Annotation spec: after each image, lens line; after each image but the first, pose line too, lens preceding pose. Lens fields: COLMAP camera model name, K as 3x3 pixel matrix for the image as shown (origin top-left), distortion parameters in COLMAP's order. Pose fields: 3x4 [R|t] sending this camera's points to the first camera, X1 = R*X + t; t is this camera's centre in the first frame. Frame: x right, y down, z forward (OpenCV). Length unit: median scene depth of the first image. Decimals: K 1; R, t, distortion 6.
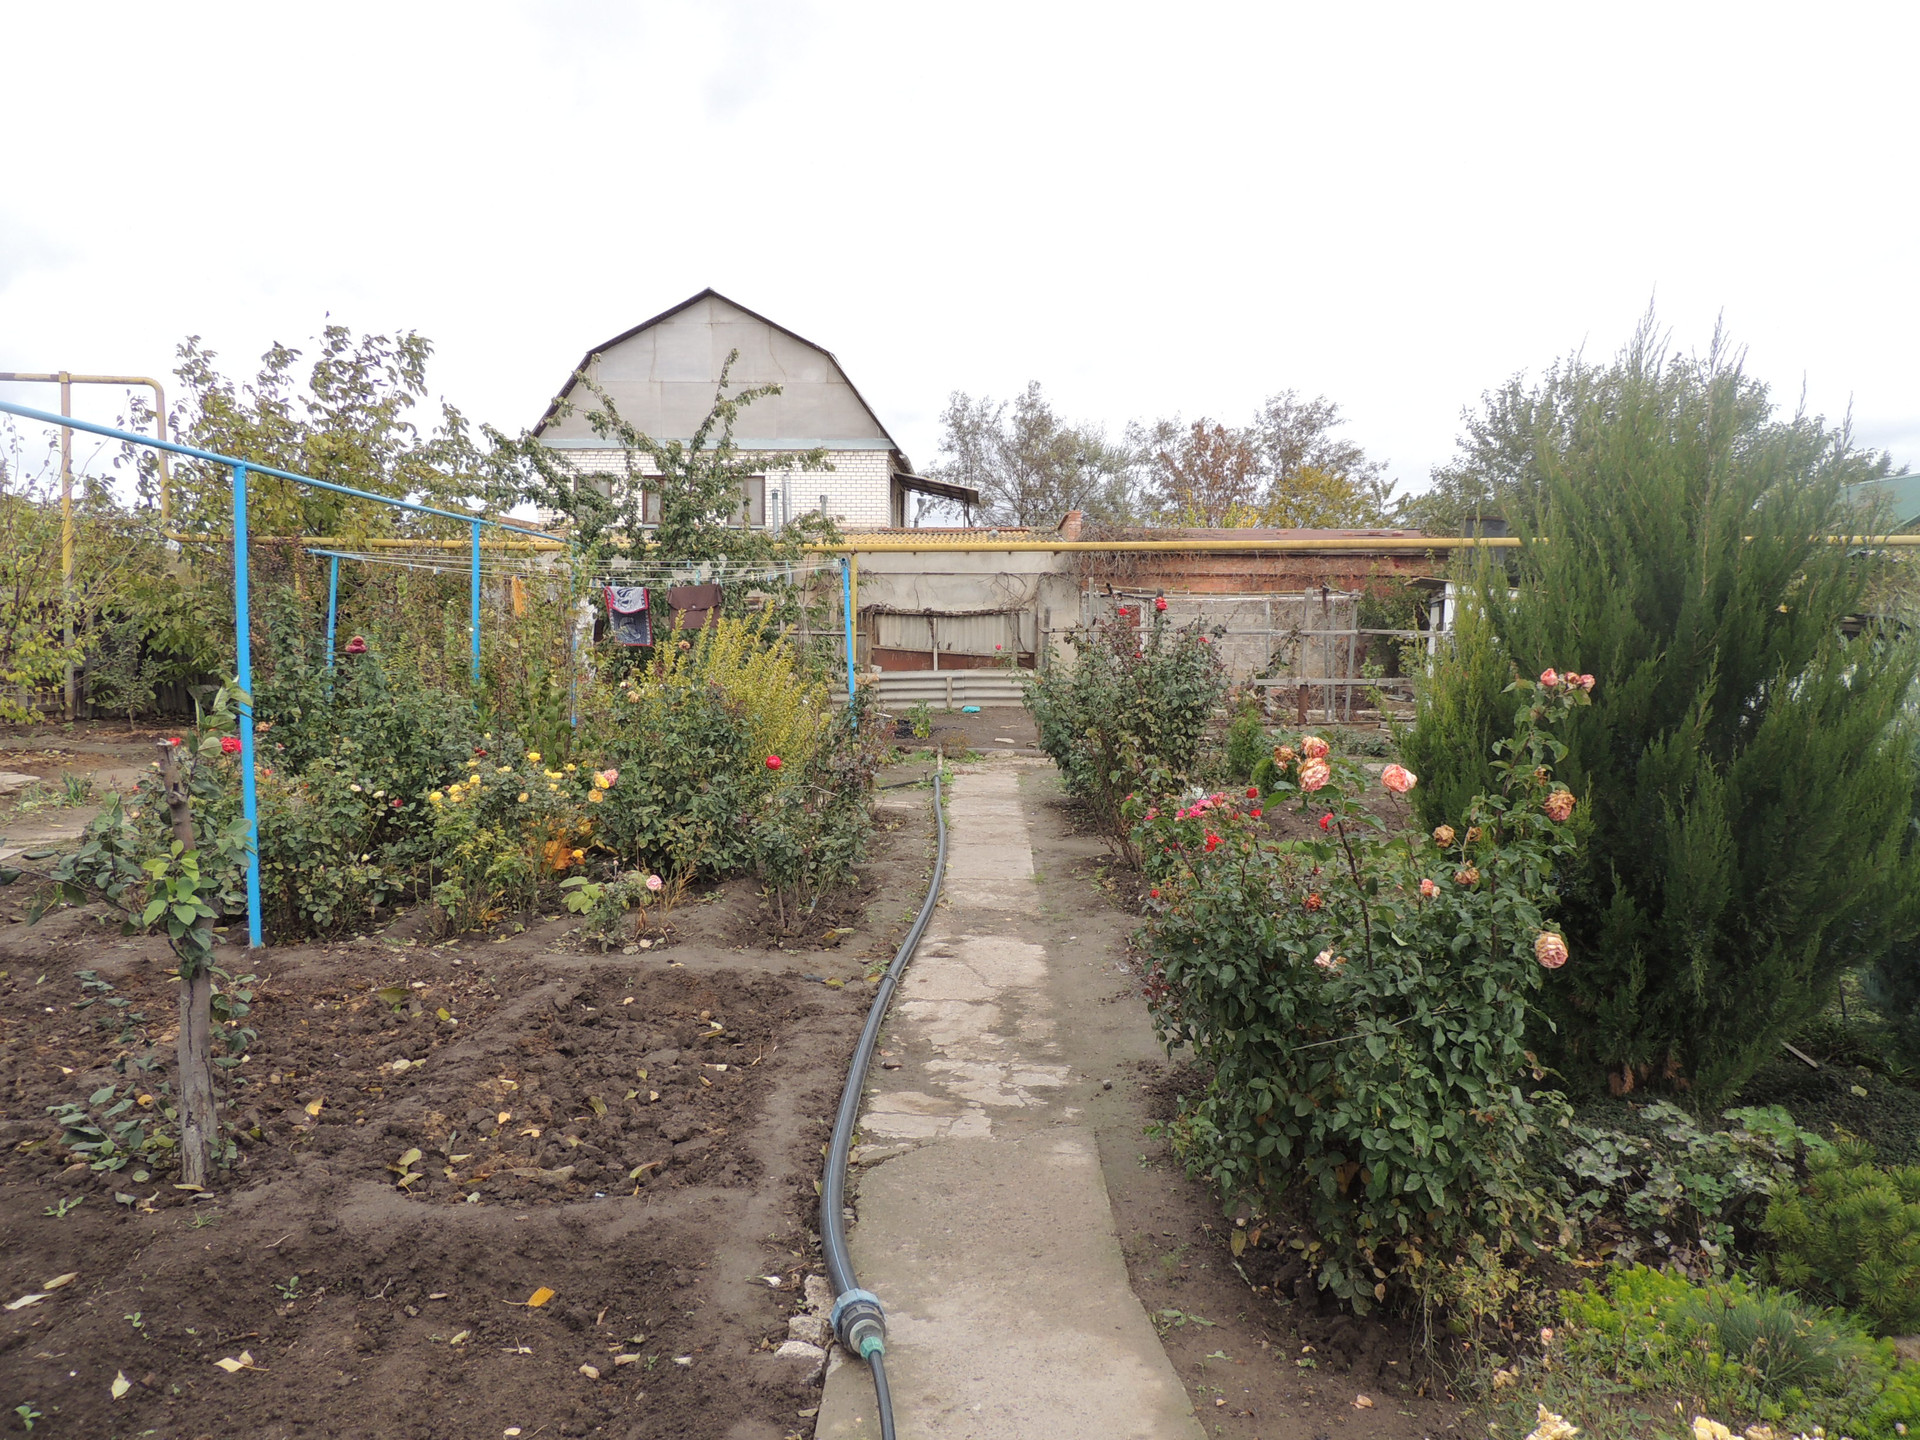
lens RADIAL K [[1354.2, 0, 958.3], [0, 1354.2, 726.6], [0, 0, 1]] dist [-0.022341, -0.000378]
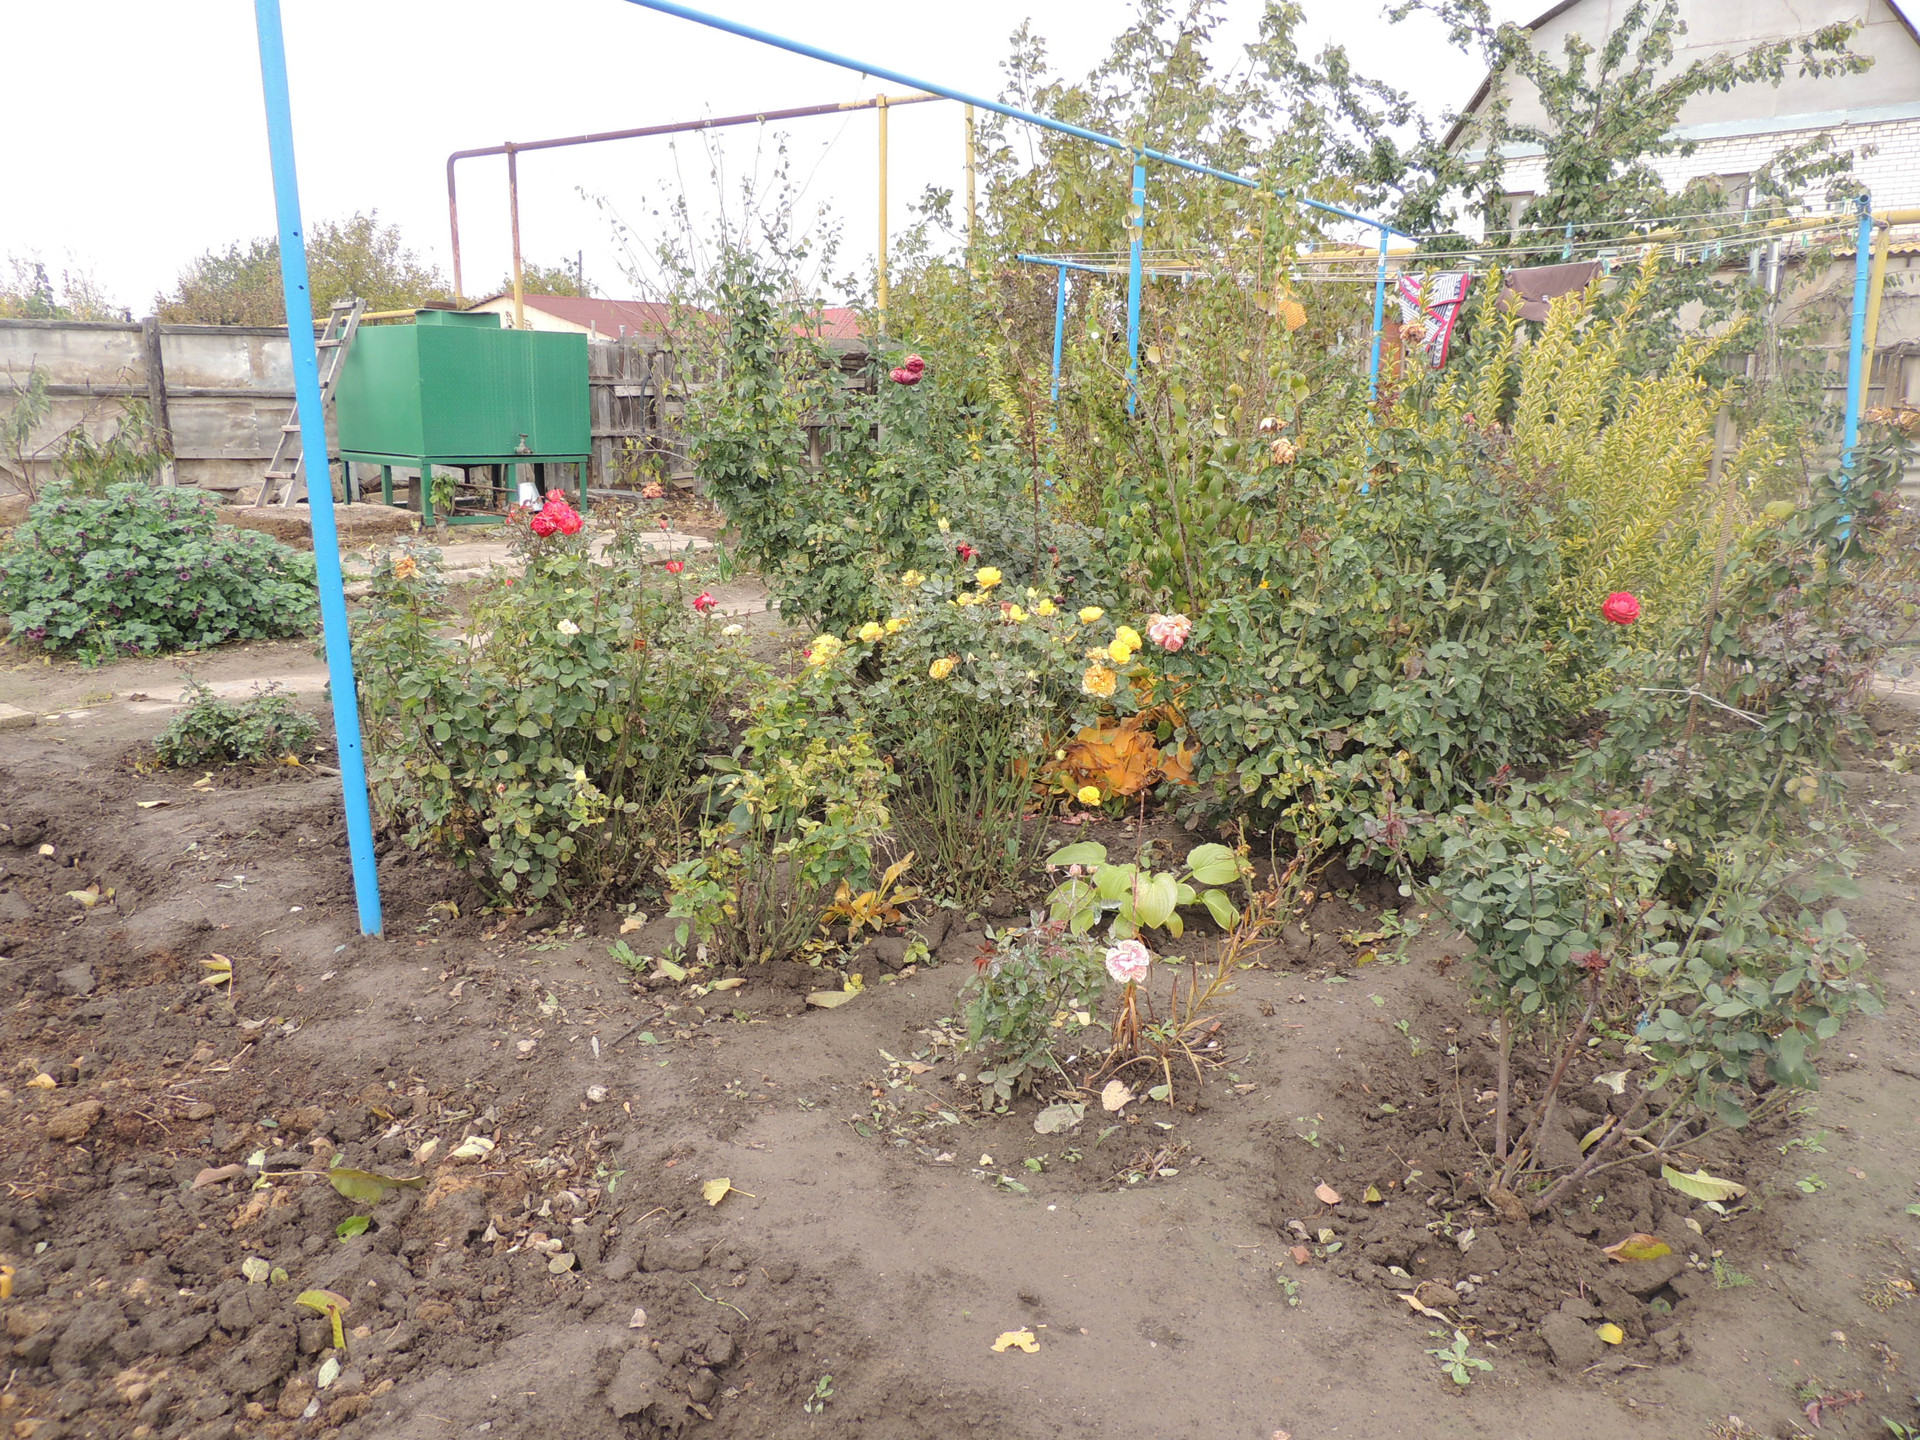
lens RADIAL K [[1354.2, 0, 958.3], [0, 1354.2, 726.6], [0, 0, 1]] dist [-0.022341, -0.000378]
pose [[0.791402, 0.132402, -0.596785, -0.037401], [-0.032801, 0.984053, 0.174823, -0.005135], [0.610415, -0.118781, 0.783125, 0.488363]]
